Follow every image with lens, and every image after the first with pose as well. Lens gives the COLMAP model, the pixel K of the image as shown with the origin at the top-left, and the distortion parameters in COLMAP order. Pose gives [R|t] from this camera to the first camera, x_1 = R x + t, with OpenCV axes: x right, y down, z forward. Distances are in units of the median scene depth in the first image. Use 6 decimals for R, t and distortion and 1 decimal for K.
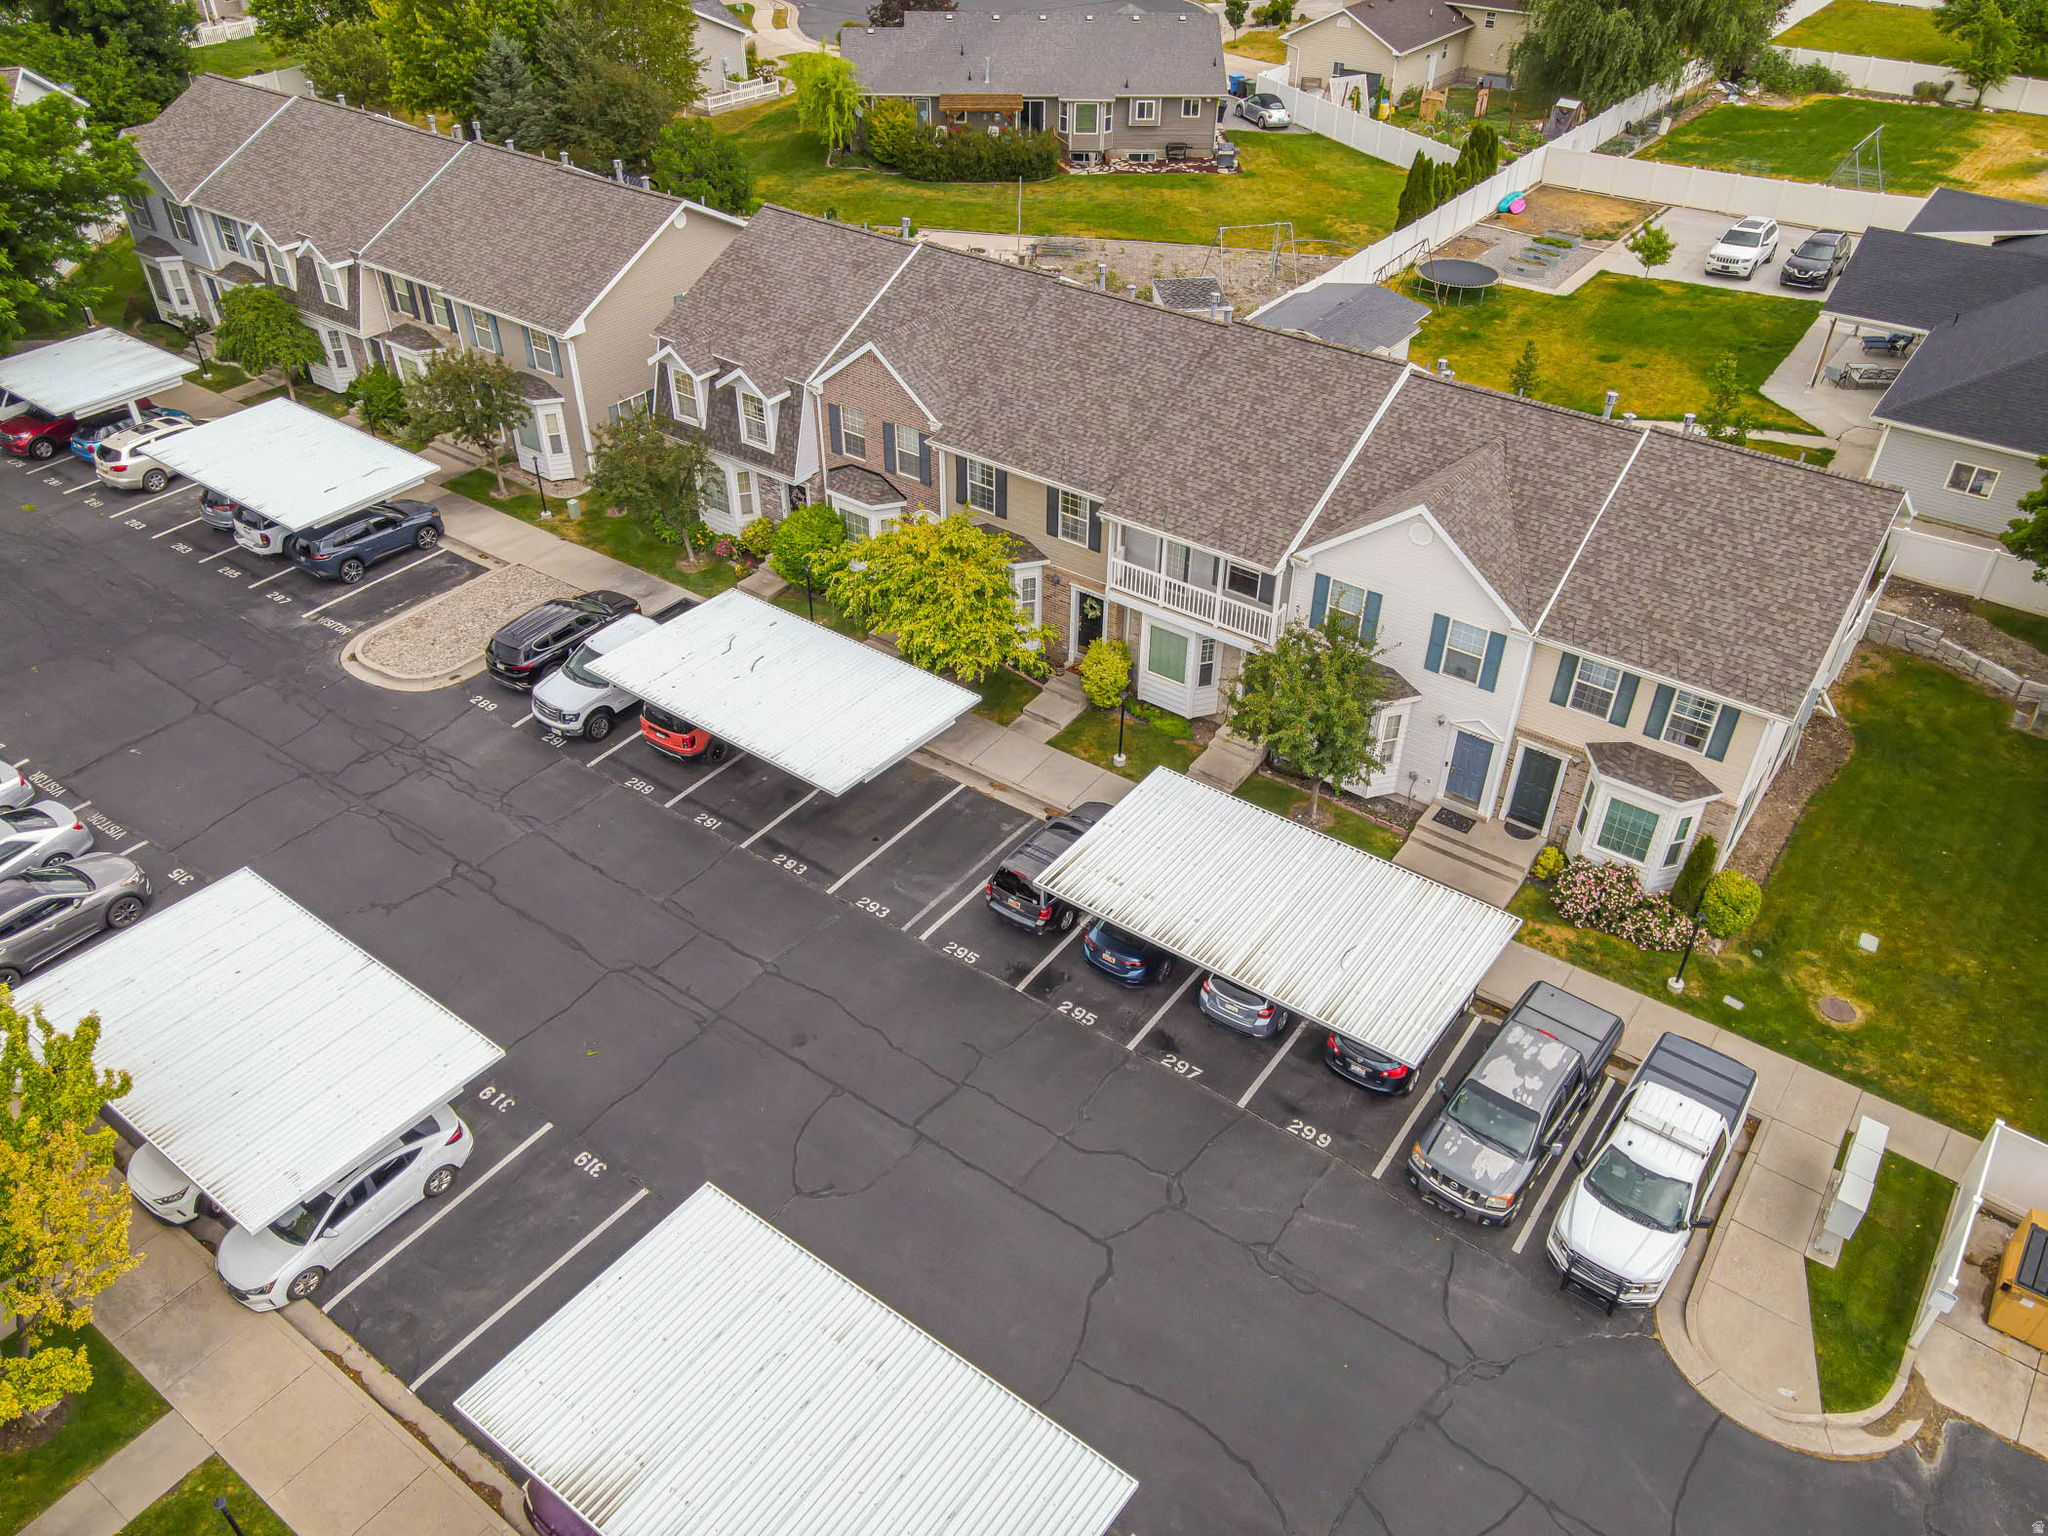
lens RADIAL K [[1515.1, 0, 1033.6], [0, 1515.1, 771.9], [0, 0, 1]] dist [0.003874, 0.004141]
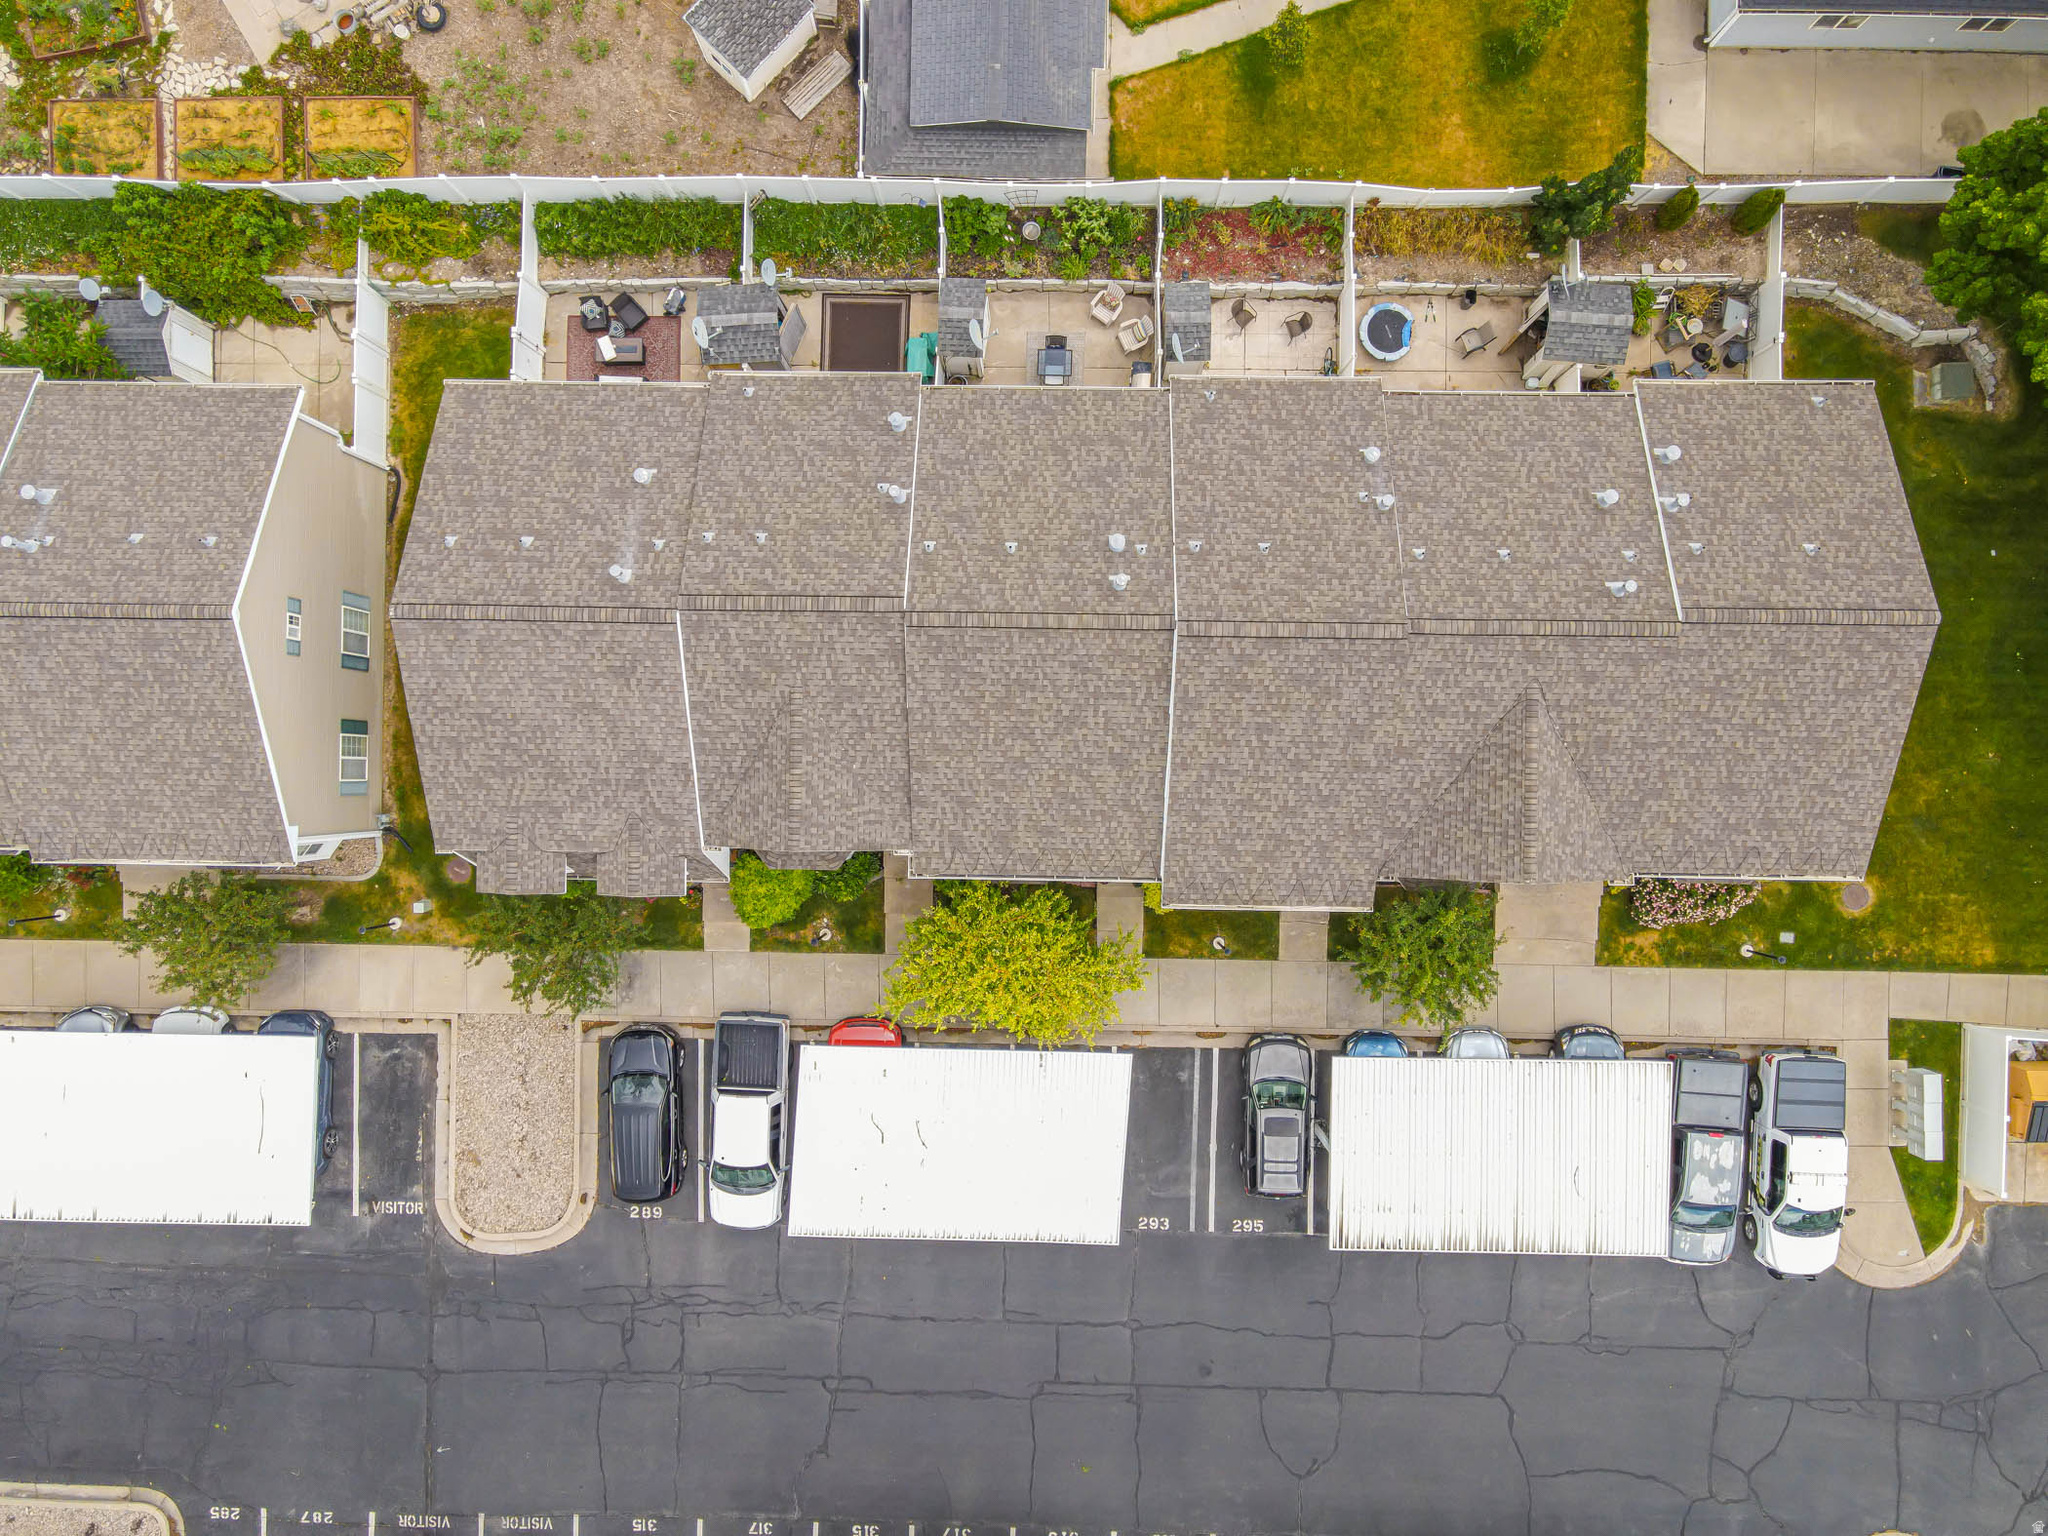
lens RADIAL K [[1533.8, 0, 1014.8], [0, 1533.8, 771.6], [0, 0, 1]] dist [0.006651, 0.000793]
pose [[0.815856, -0.577558, -0.028393, 0.045171], [0.369561, 0.483017, 0.793800, -1.088127], [-0.444752, -0.658119, 0.607515, 0.549185]]
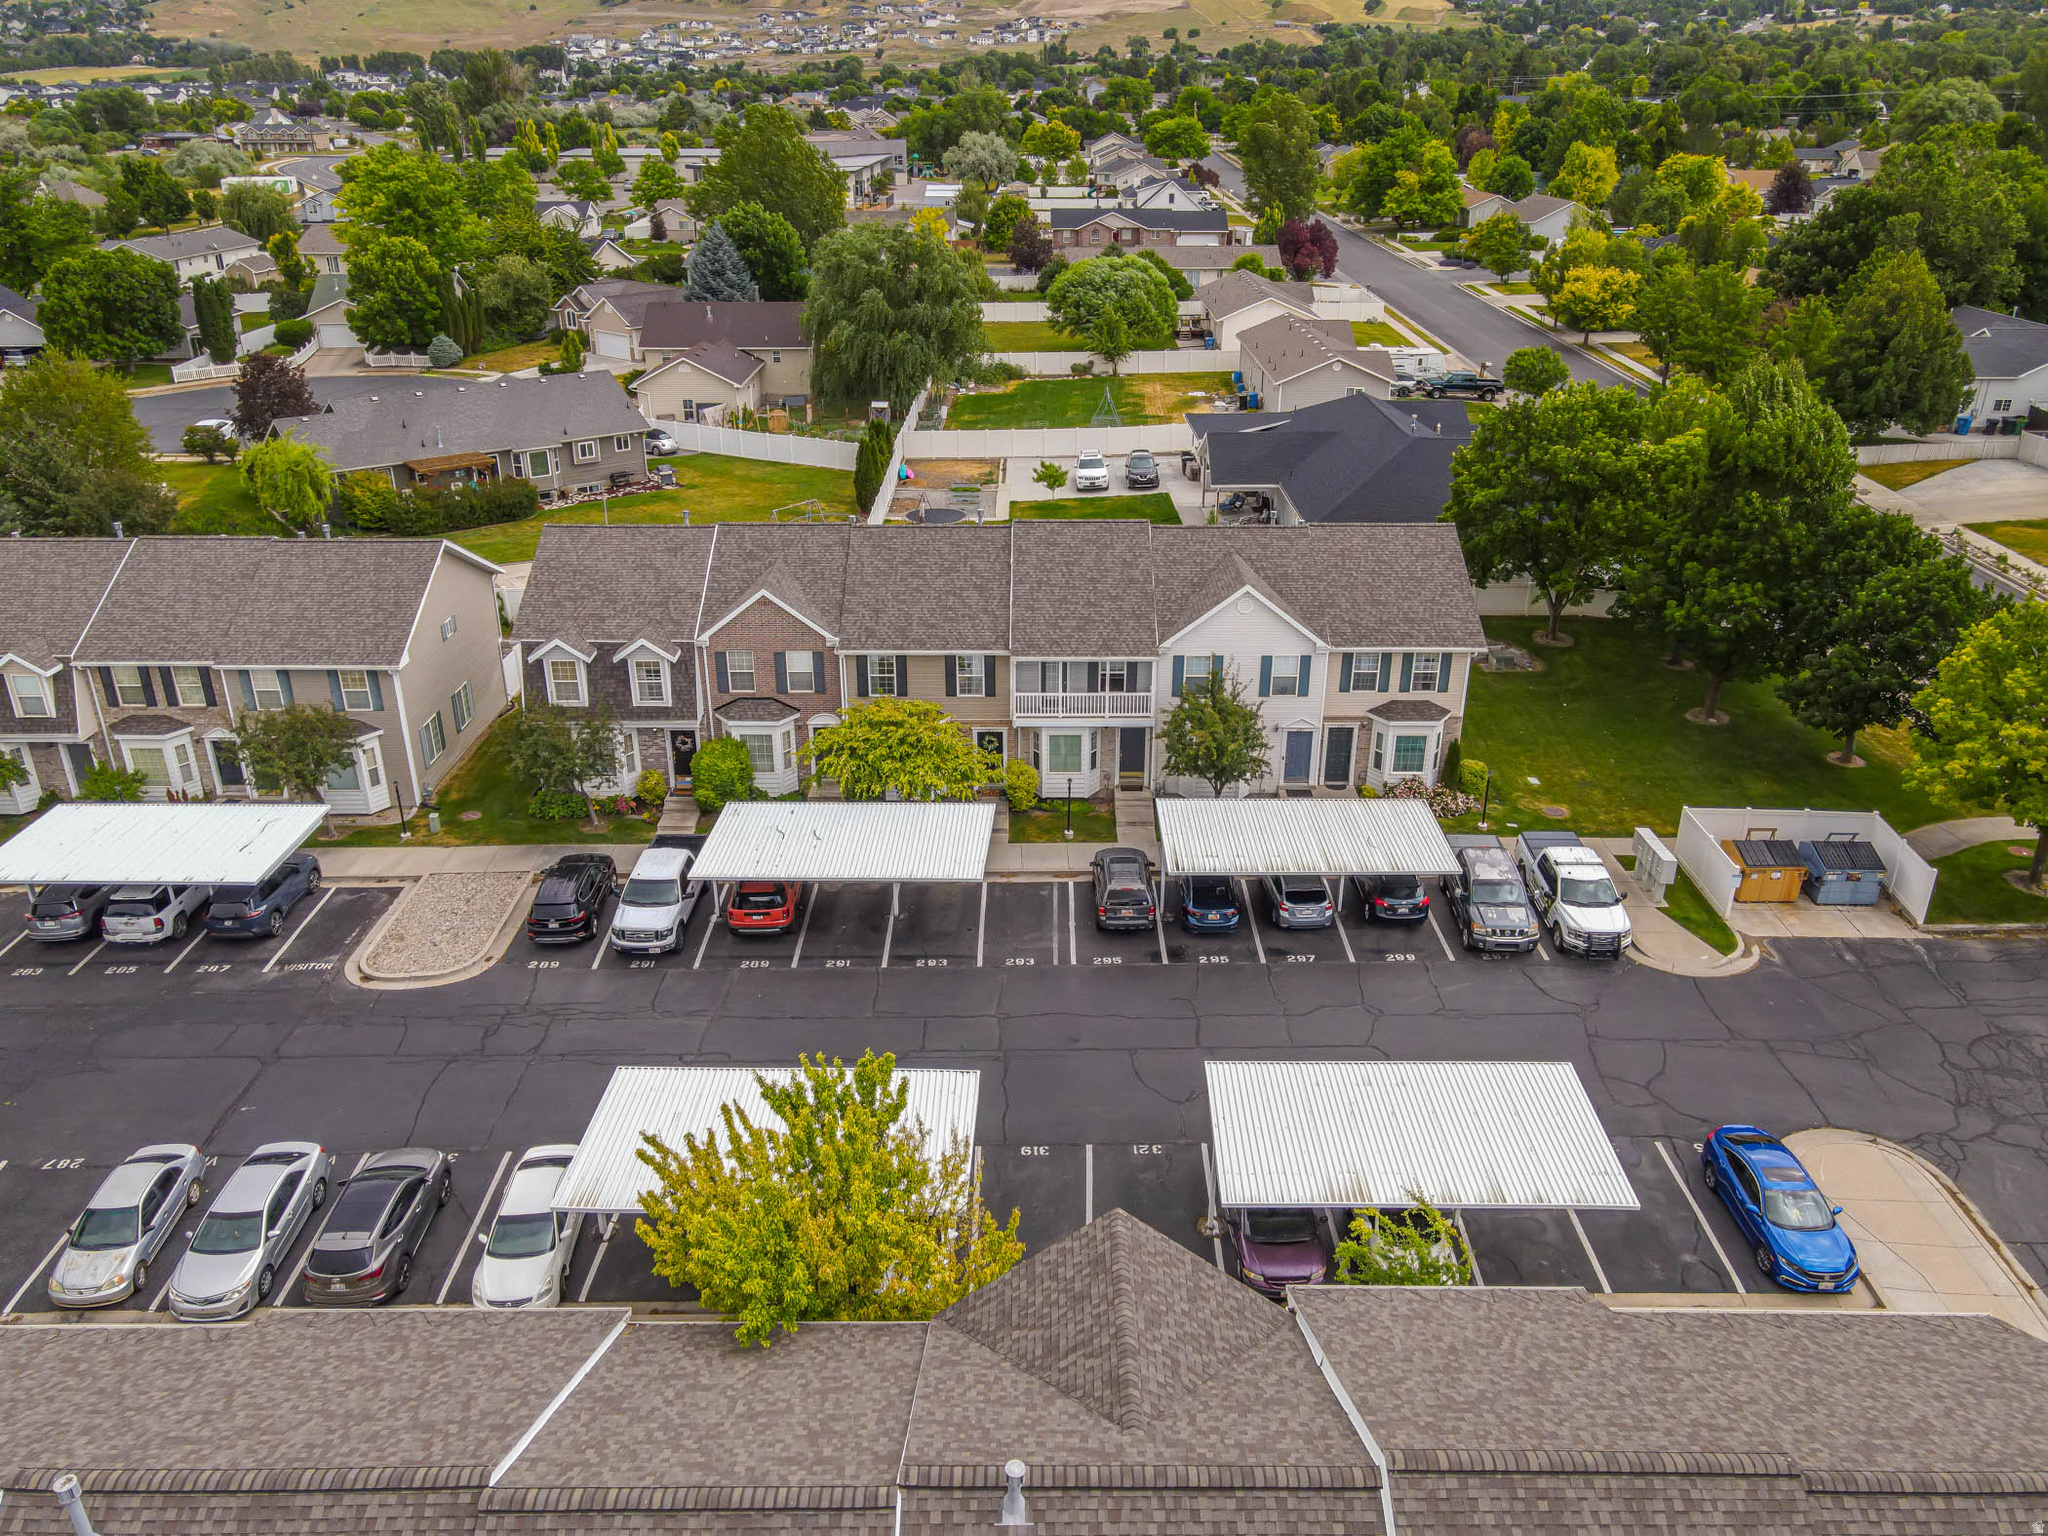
lens RADIAL K [[1515.1, 0, 1033.6], [0, 1515.1, 771.9], [0, 0, 1]] dist [0.003874, 0.004141]
pose [[0.806861, -0.250617, 0.534945, -0.747926], [0.358930, 0.927212, -0.106986, 0.081693], [-0.469196, 0.278331, 0.838086, -0.131189]]
